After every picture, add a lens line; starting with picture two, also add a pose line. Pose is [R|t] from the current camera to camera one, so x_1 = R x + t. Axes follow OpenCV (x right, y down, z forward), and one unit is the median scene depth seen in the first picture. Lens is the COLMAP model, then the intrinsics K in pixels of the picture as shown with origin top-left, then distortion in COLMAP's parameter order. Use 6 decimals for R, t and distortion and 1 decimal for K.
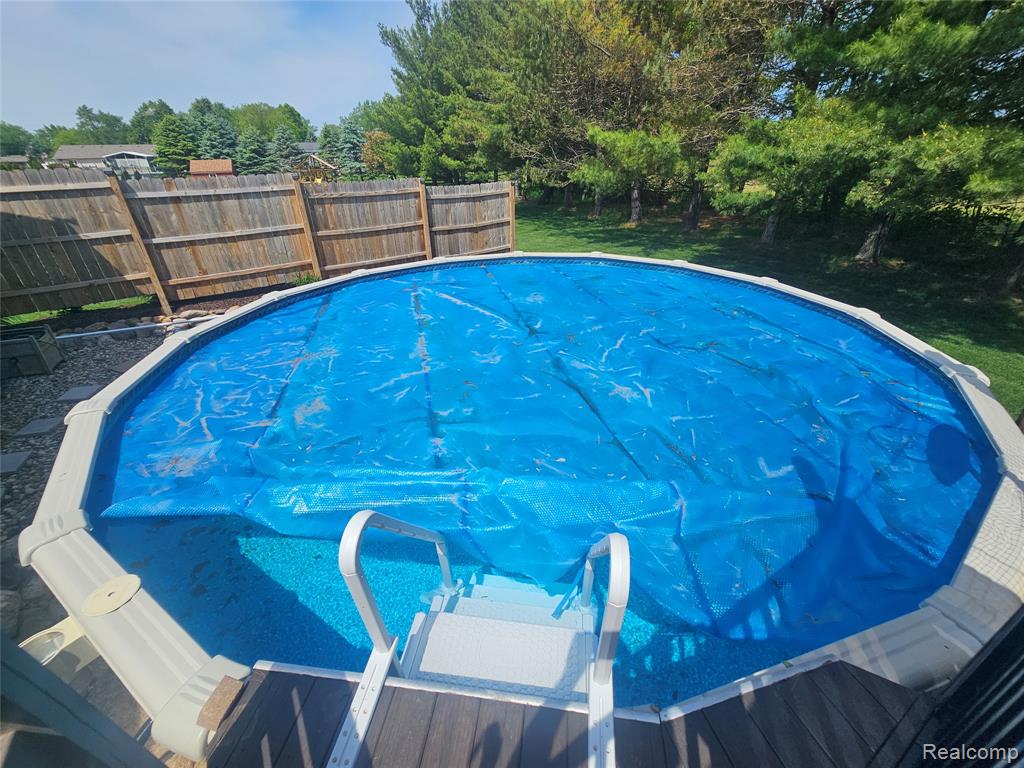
lens RADIAL K [[419.6, 0, 512.0], [0, 419.6, 380.9], [0, 0, 1]] dist [-0.000217, -0.001551]
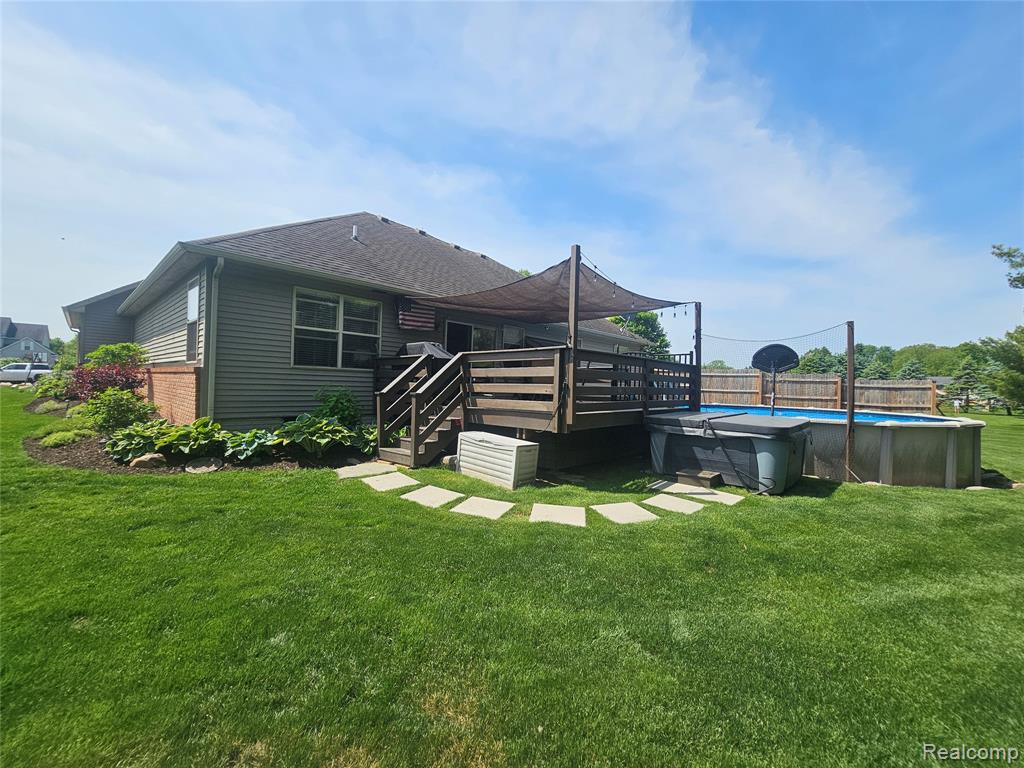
lens RADIAL K [[419.6, 0, 511.2], [0, 419.6, 383.3], [0, 0, 1]] dist [-0.000217, -0.001551]
pose [[0.285916, 0.019341, -0.958059, 0.909997], [-0.483206, 0.866288, -0.126717, 0.366677], [0.827504, 0.499171, 0.257031, -0.472033]]
